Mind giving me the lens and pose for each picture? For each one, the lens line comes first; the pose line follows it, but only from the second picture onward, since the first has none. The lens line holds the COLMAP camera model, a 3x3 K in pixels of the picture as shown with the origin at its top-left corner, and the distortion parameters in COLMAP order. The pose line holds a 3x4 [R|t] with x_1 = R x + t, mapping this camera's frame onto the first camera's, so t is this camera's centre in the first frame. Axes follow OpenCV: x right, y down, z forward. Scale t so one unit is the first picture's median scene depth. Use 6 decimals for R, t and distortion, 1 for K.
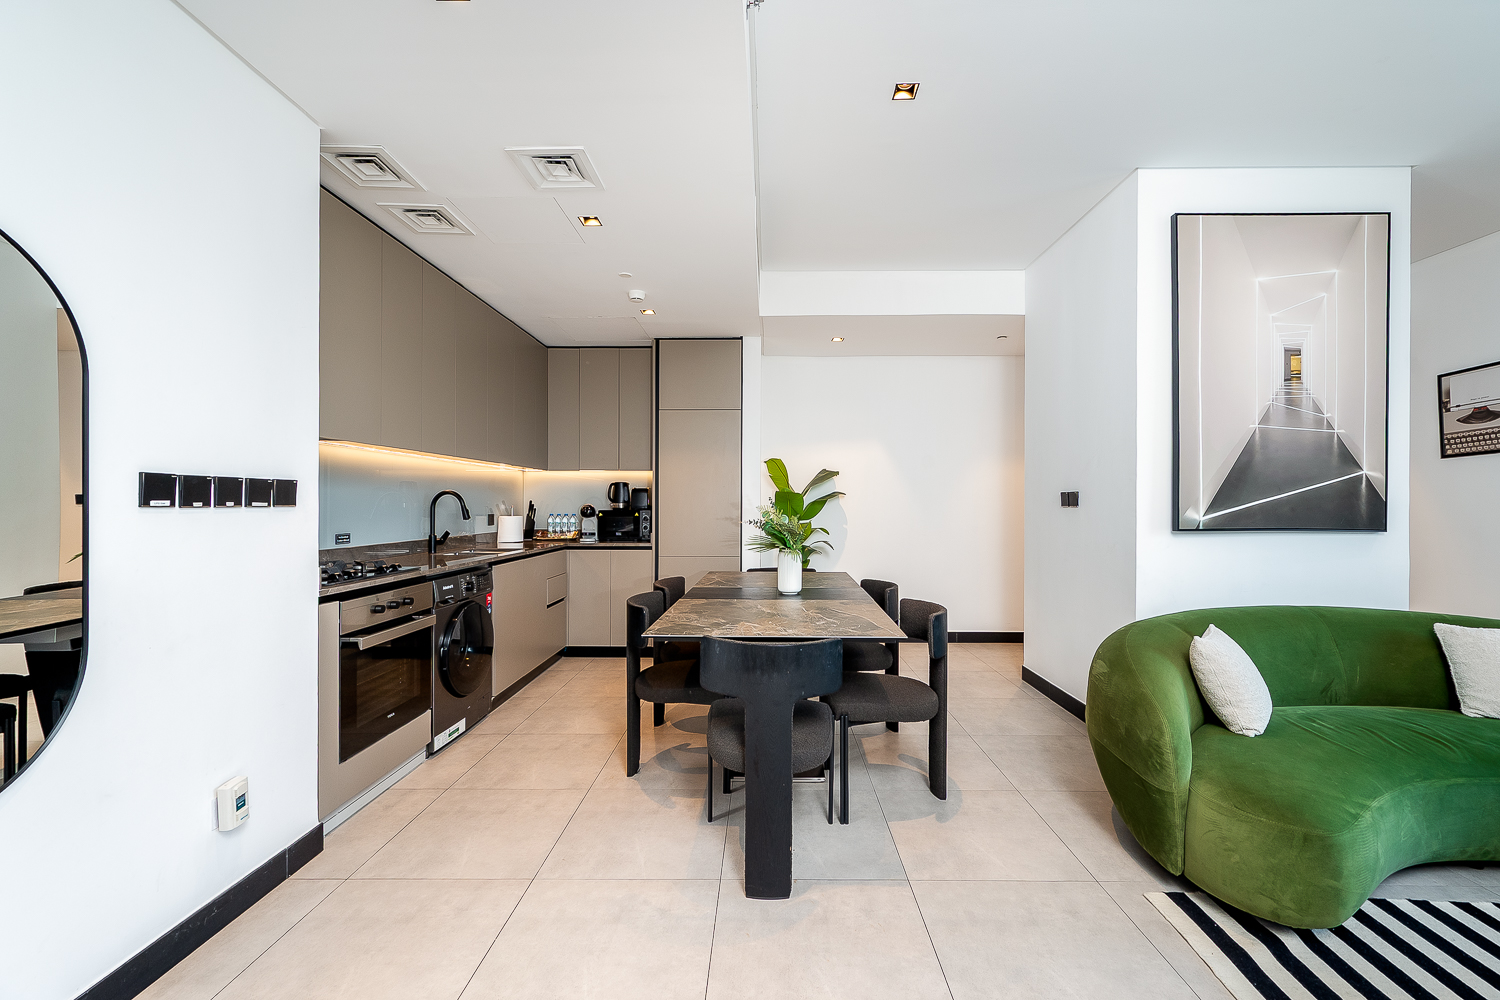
lens RADIAL K [[605.0, 0, 750.0], [0, 605.0, 500.0], [0, 0, 1]] dist [-0.000033, 0.000001]
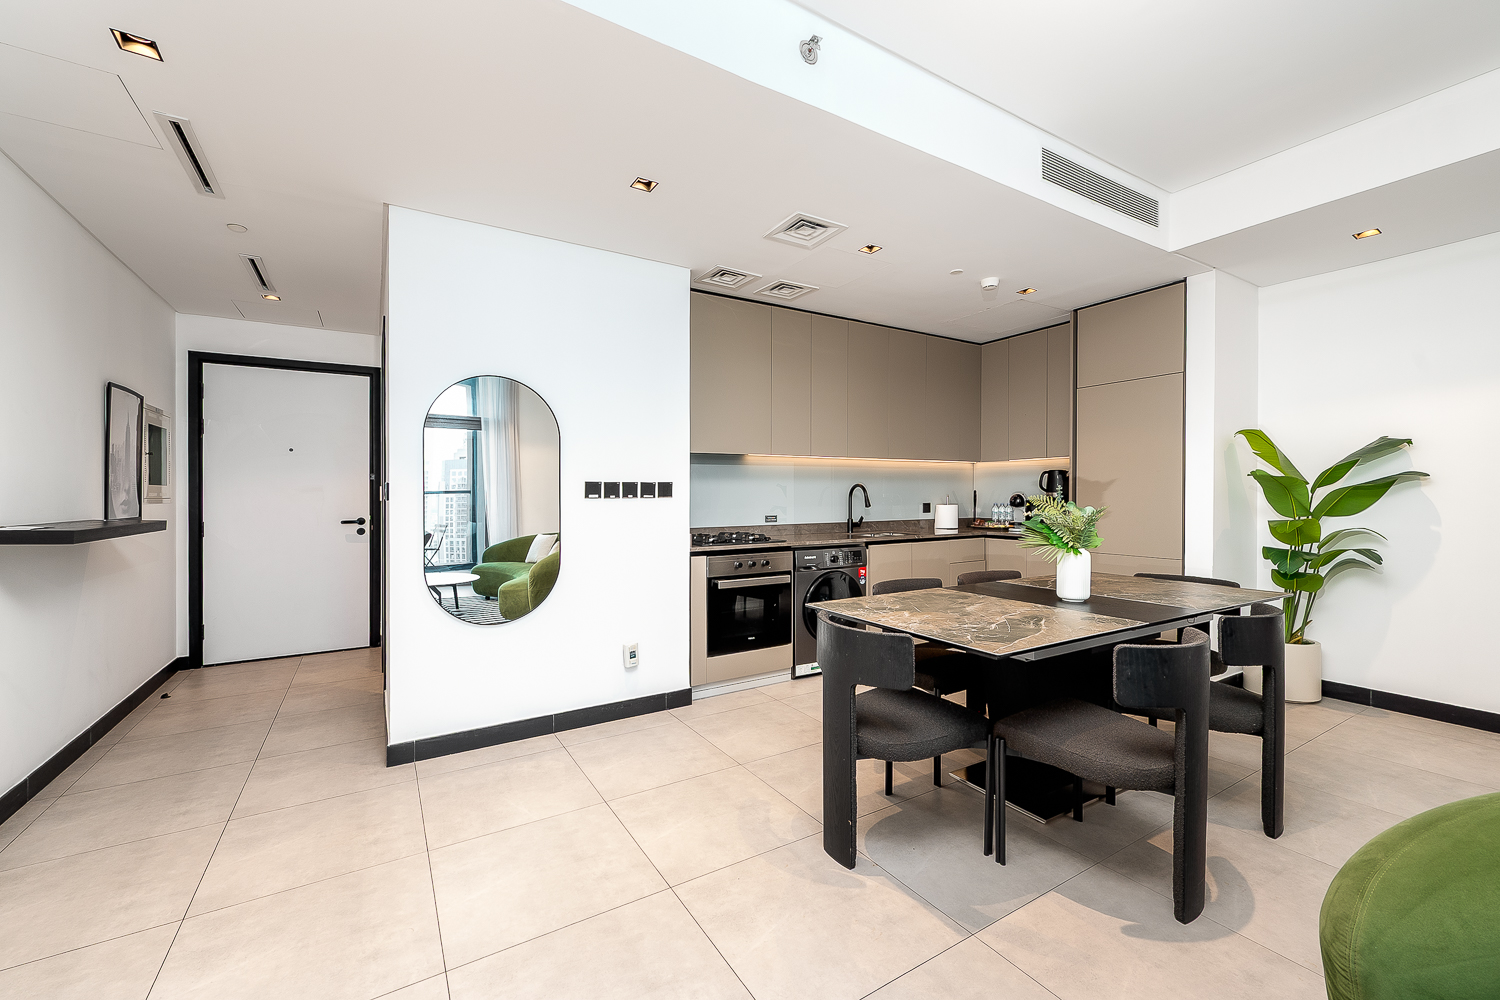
lens RADIAL K [[622.0, 0, 796.8], [0, 622.0, 489.9], [0, 0, 1]] dist [0.000385, -0.000082]
pose [[0.538122, -0.010164, -0.842806, 0.523632], [0.012201, 0.999916, -0.004269, 0.000601], [0.842779, -0.007986, 0.538201, 0.193316]]
